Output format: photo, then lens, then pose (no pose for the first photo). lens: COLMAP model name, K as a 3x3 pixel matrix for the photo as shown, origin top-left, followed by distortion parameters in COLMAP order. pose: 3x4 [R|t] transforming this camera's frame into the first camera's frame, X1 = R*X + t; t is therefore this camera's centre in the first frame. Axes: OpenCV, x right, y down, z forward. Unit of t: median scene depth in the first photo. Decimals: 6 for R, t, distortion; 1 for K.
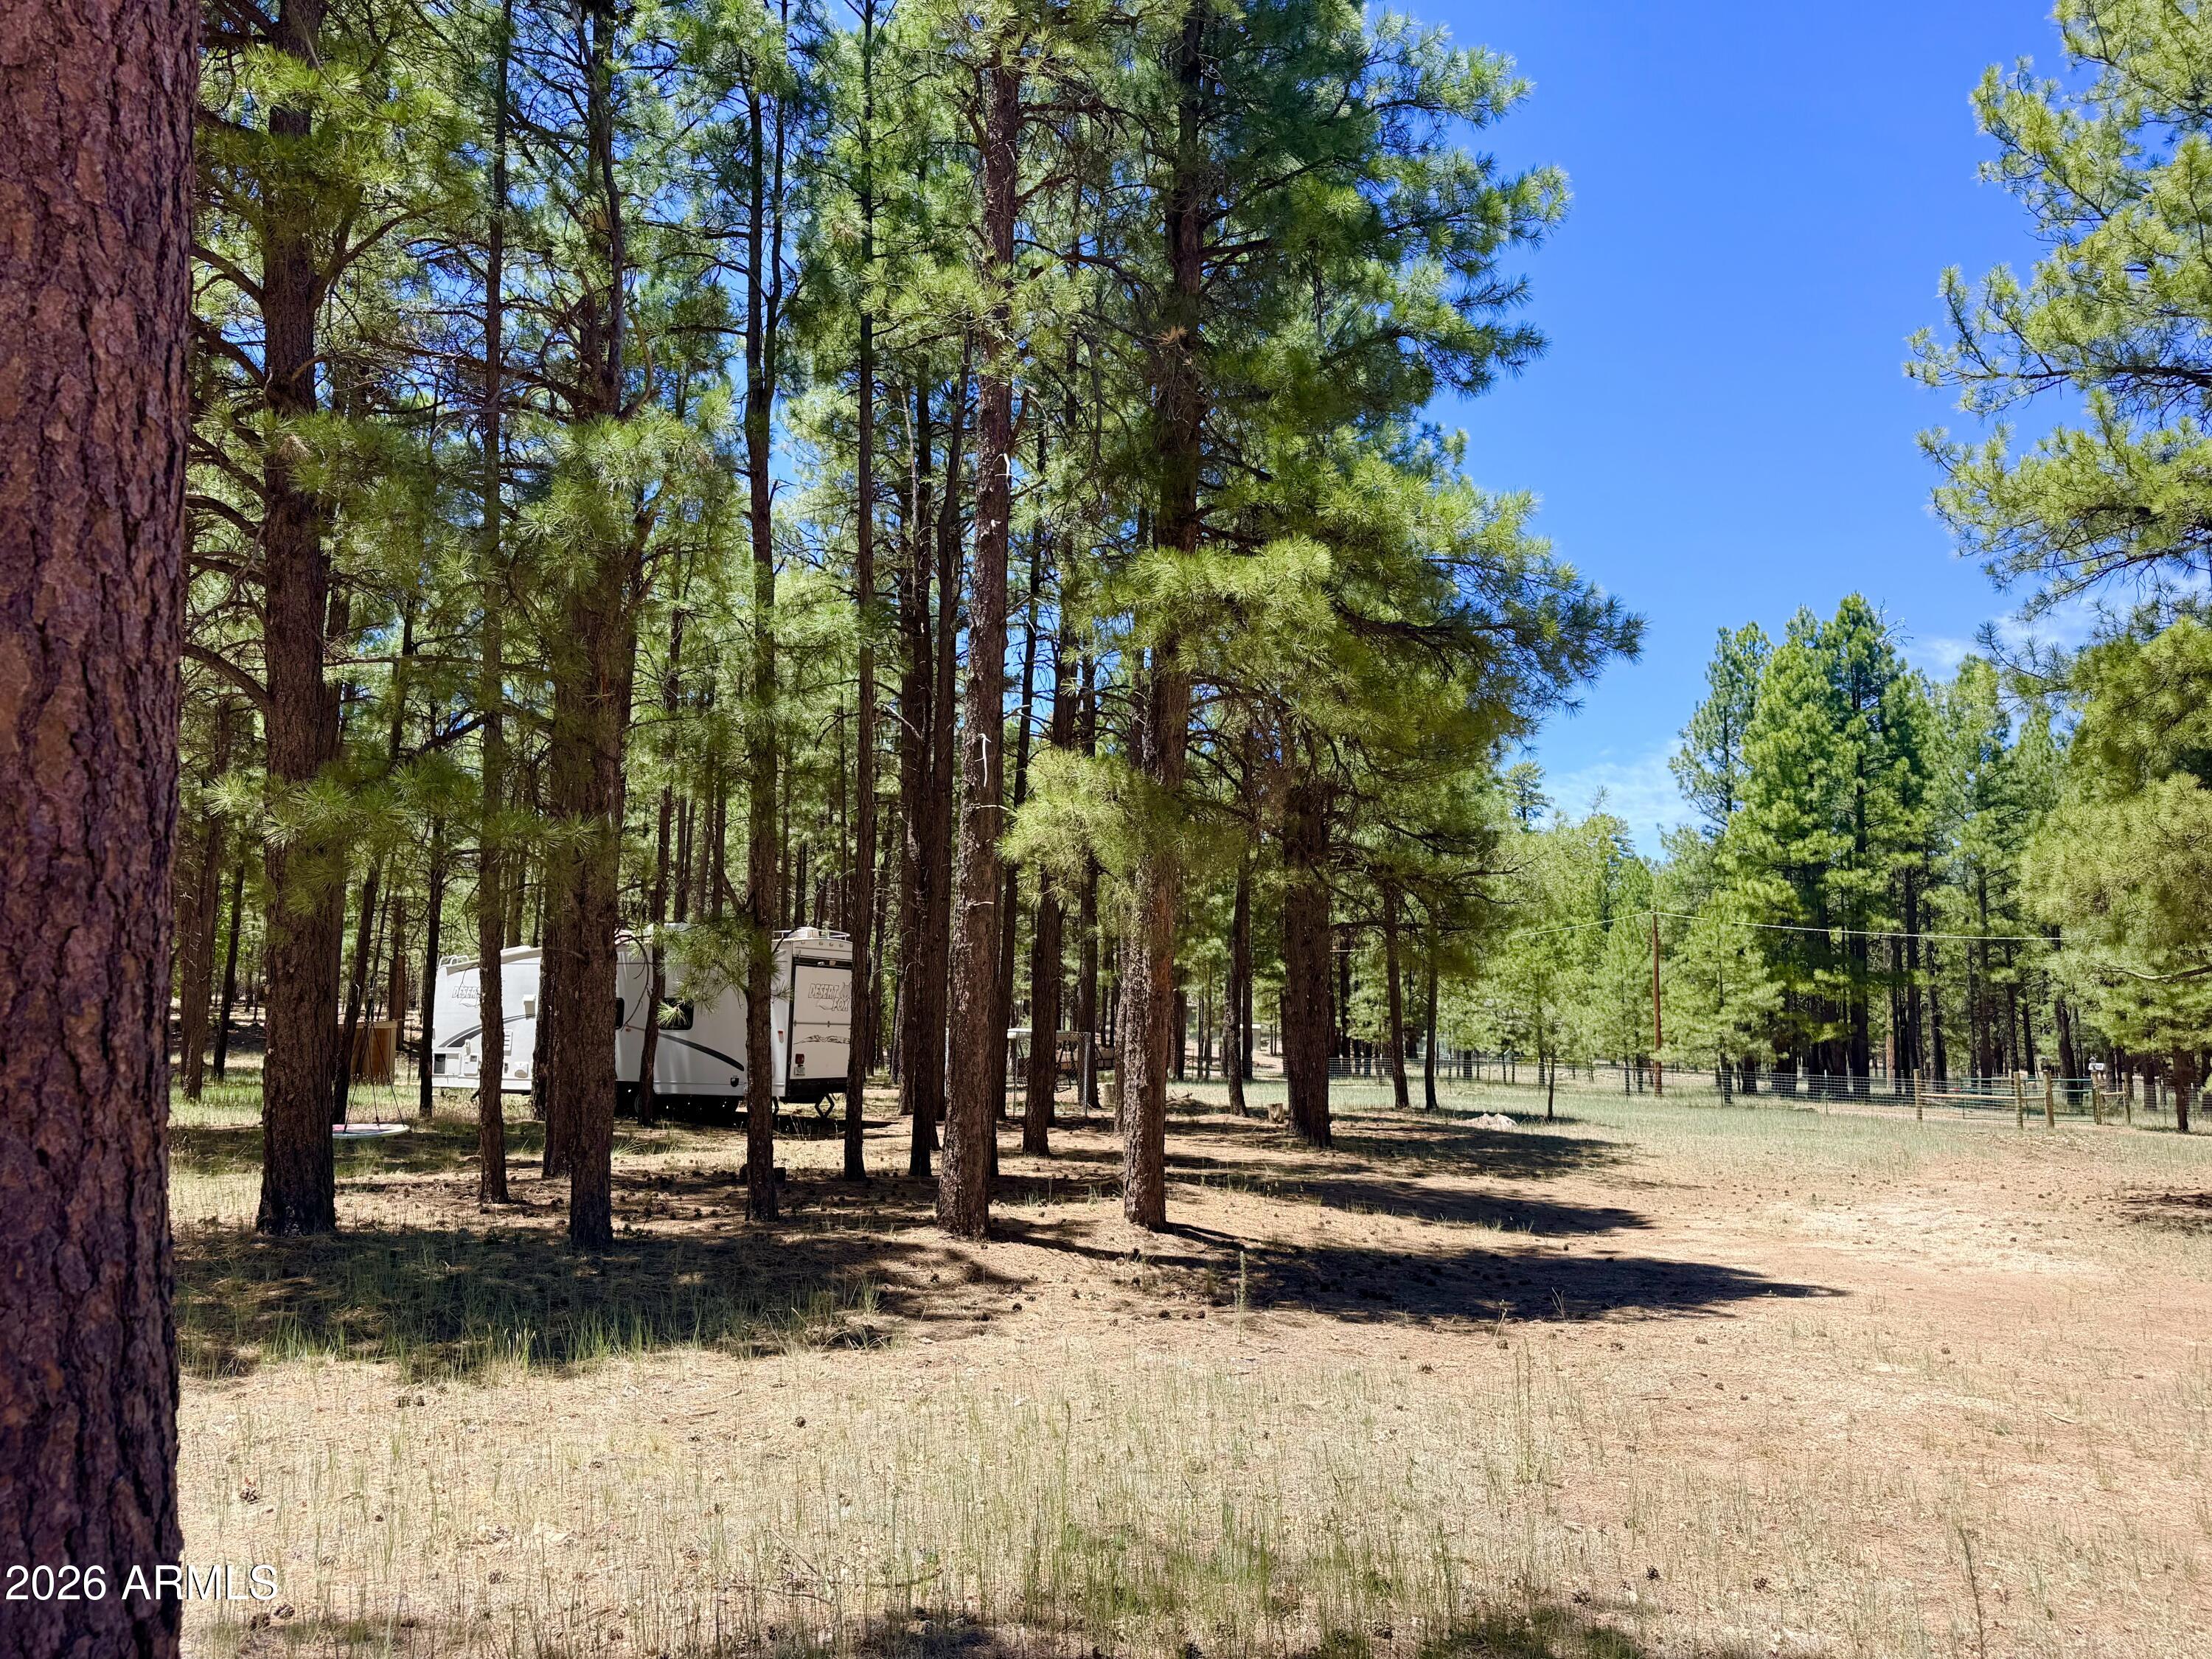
lens RADIAL K [[1535.2, 0, 1098.4], [0, 1535.2, 819.5], [0, 0, 1]] dist [0.090526, -0.143533]
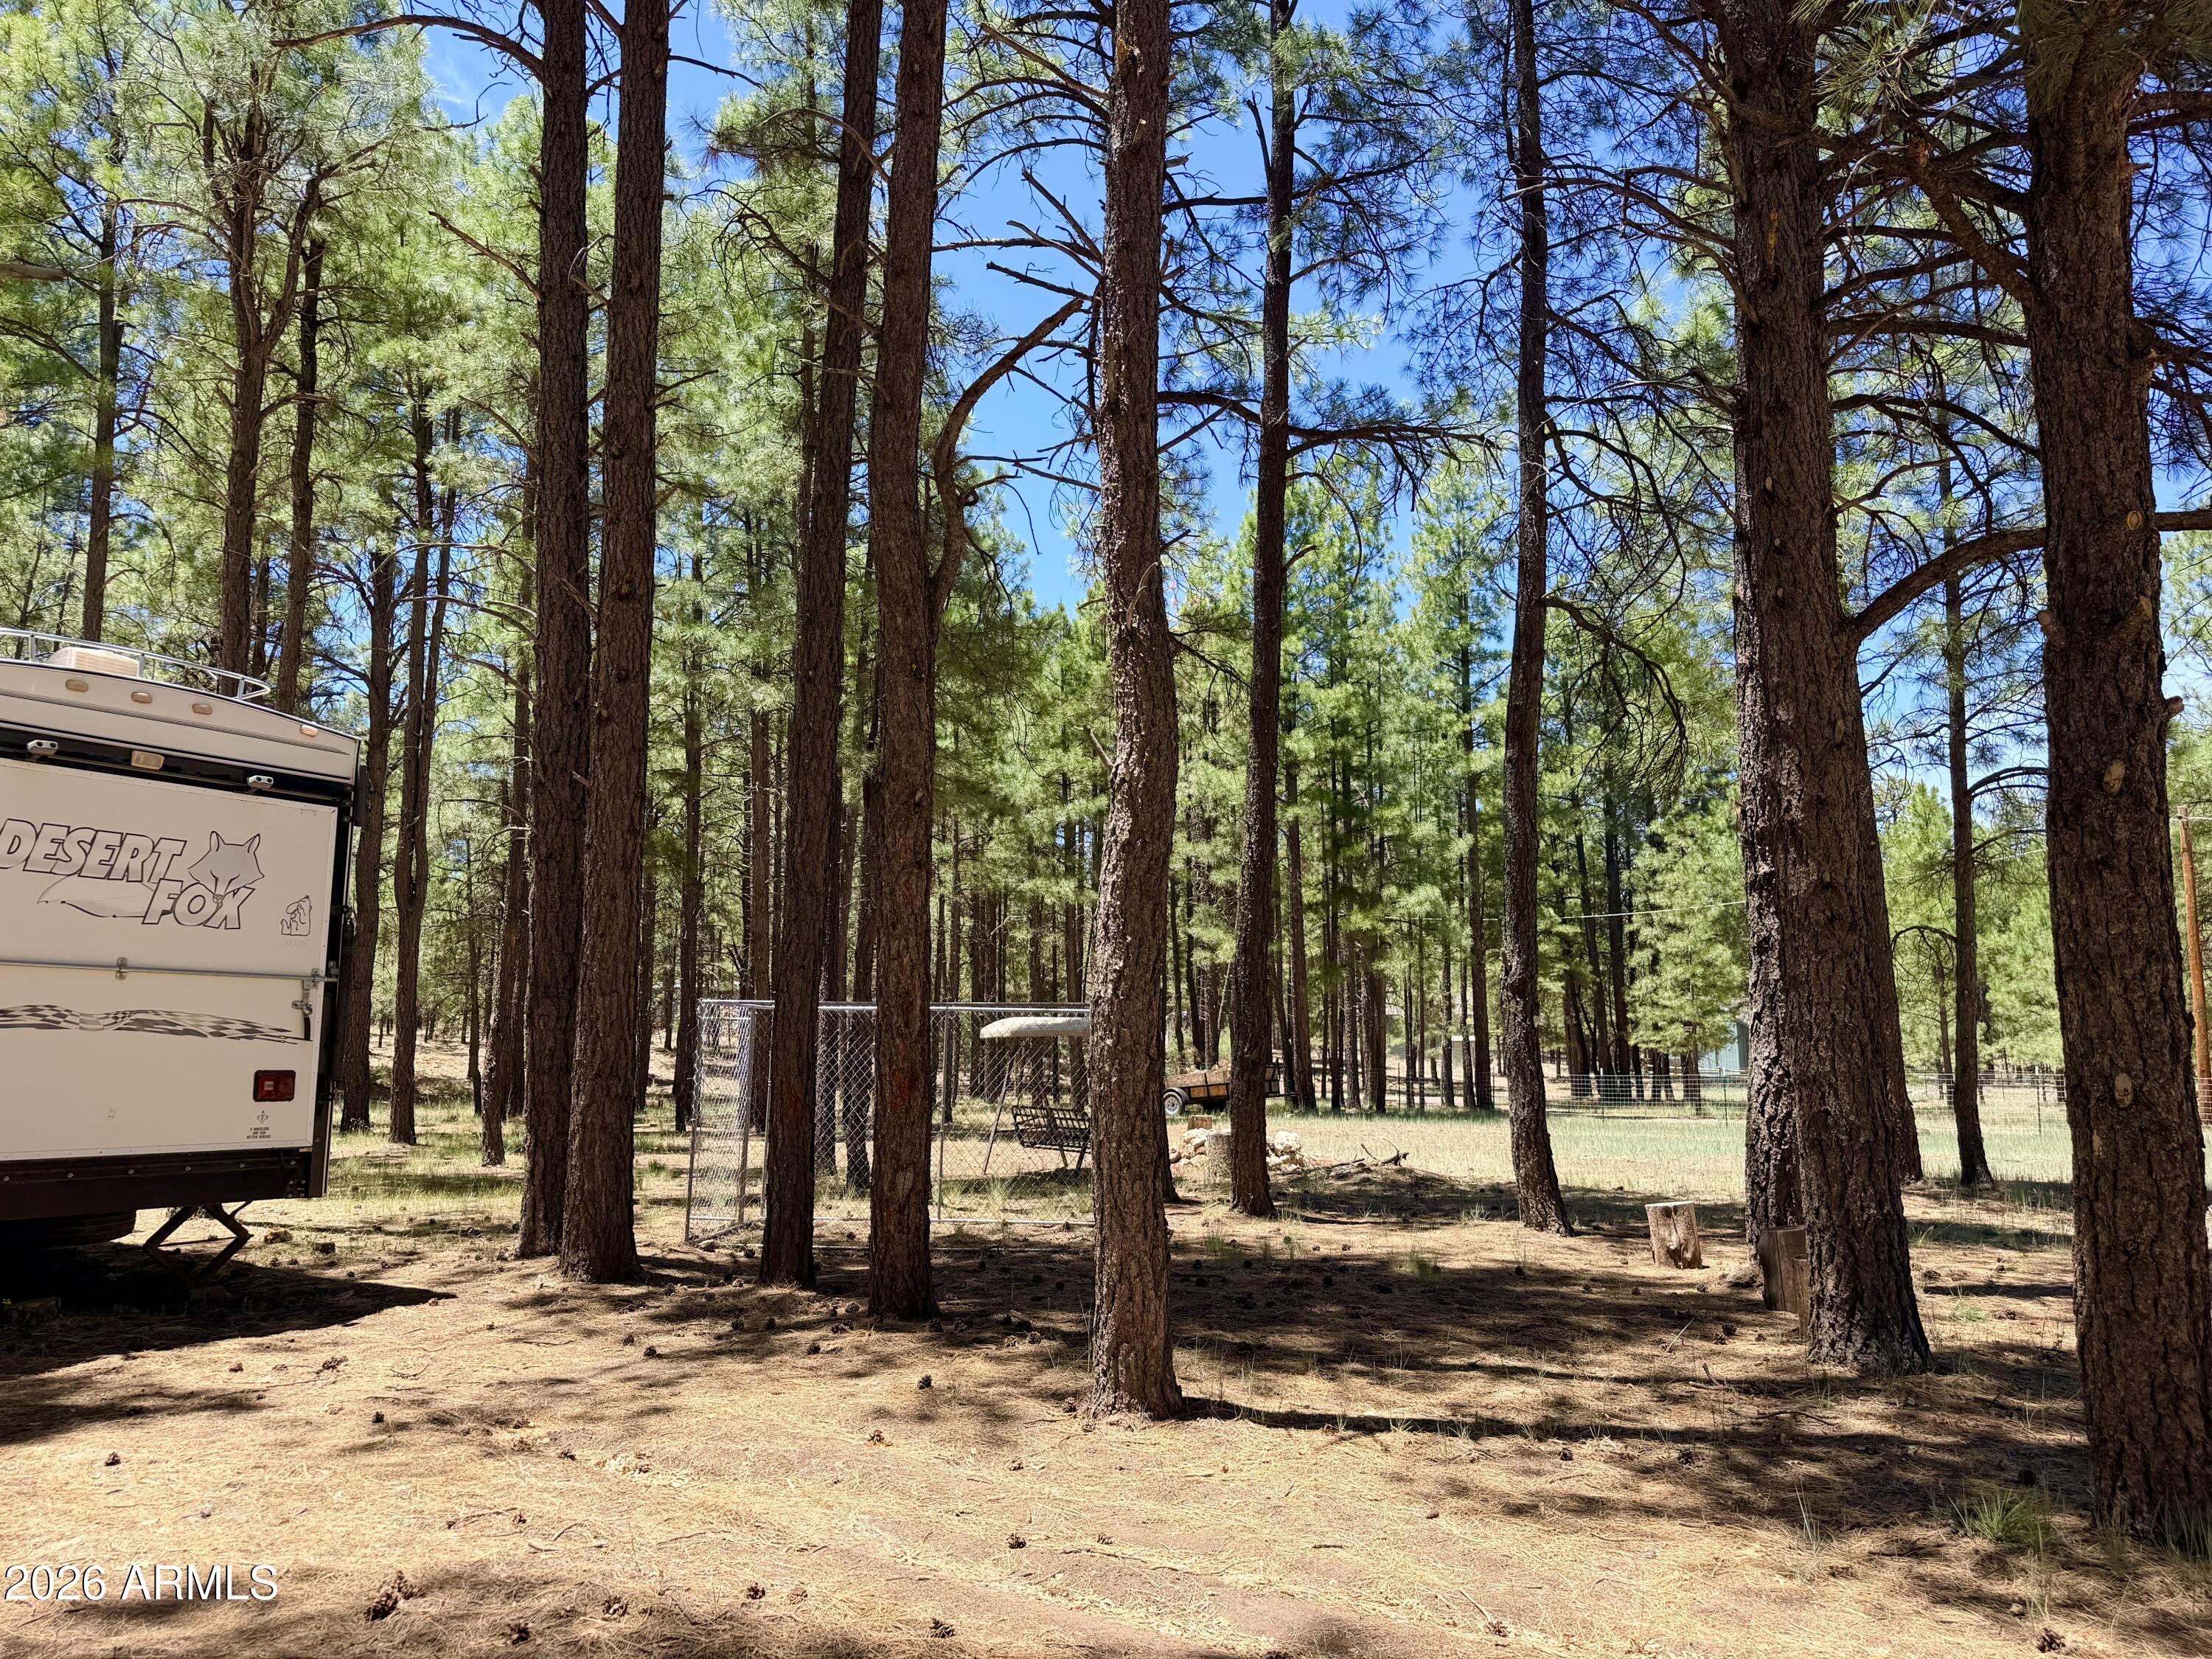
lens RADIAL K [[1565.2, 0, 1104.6], [0, 1565.2, 840.6], [0, 0, 1]] dist [0.003431, 0.005909]
pose [[0.992505, -0.034940, -0.117102, 0.072419], [0.034299, 0.999384, -0.007480, 0.210093], [0.117291, 0.003408, 0.993092, 1.239663]]
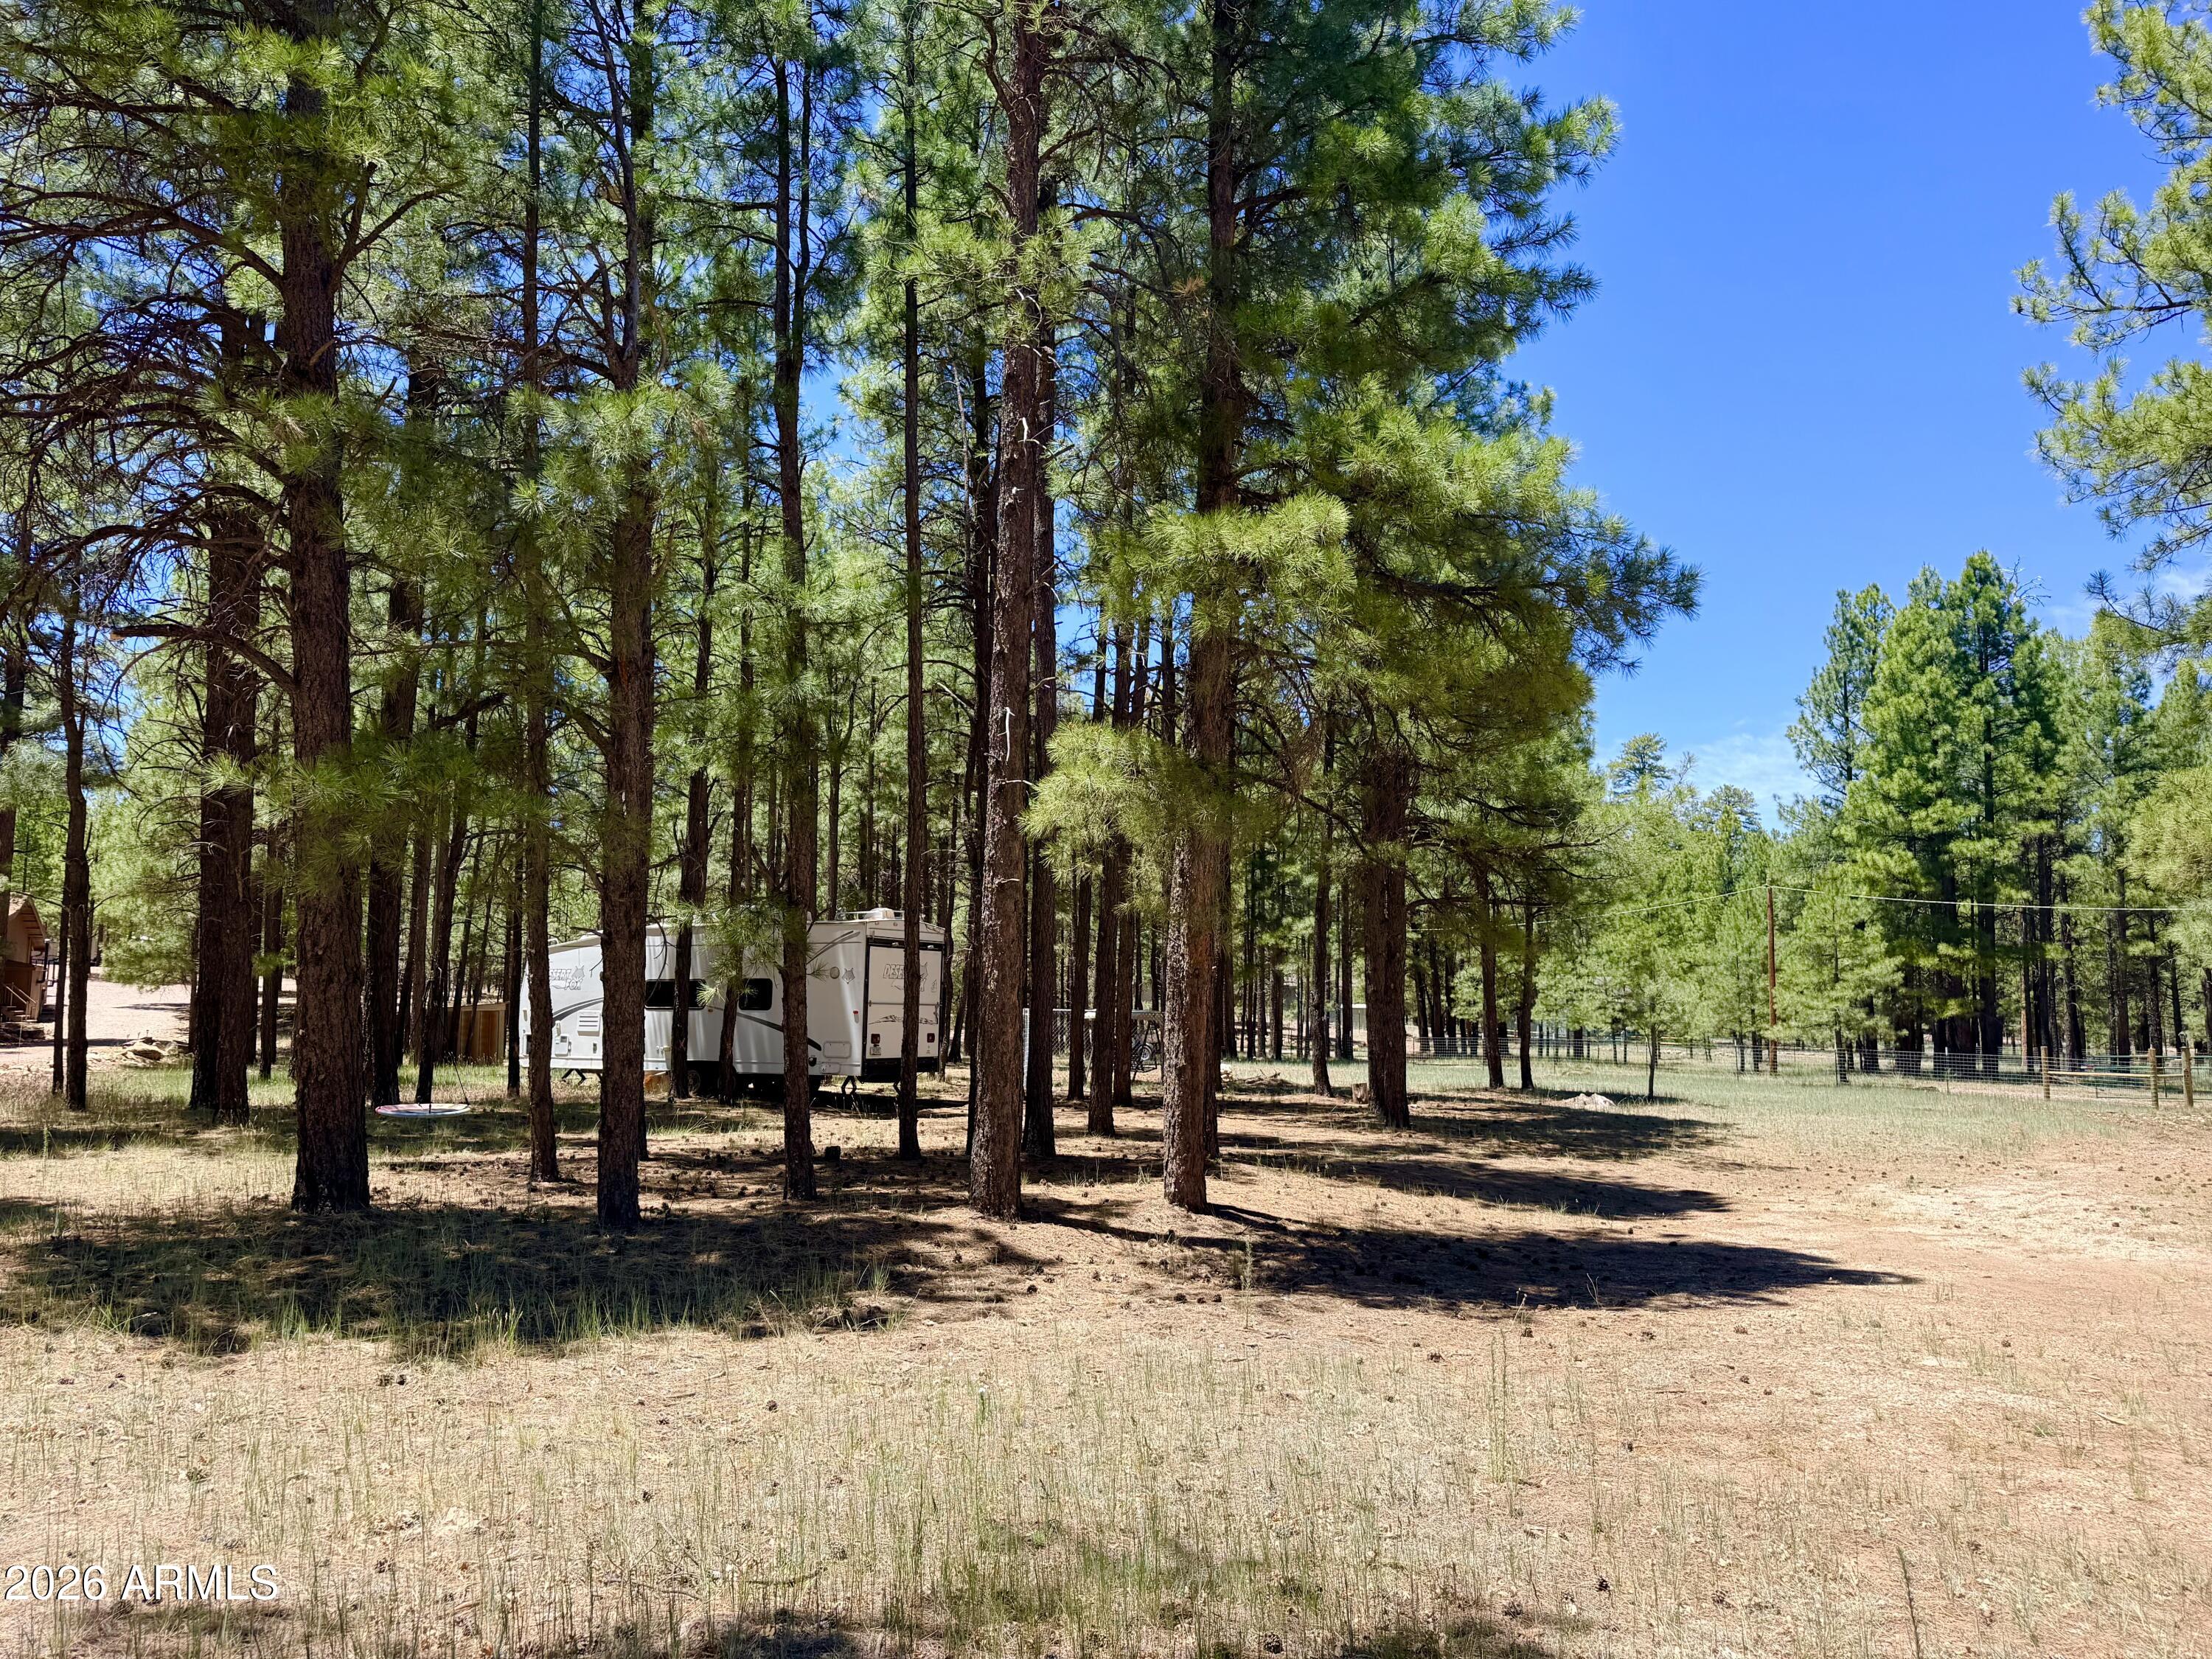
lens RADIAL K [[1535.9, 0, 1106.0], [0, 1535.9, 829.5], [0, 0, 1]] dist [0.091295, -0.138666]
pose [[0.997691, -0.012276, -0.066792, 0.038697], [0.013526, 0.999741, 0.018300, 0.004035], [0.066550, -0.019161, 0.997599, 0.018532]]
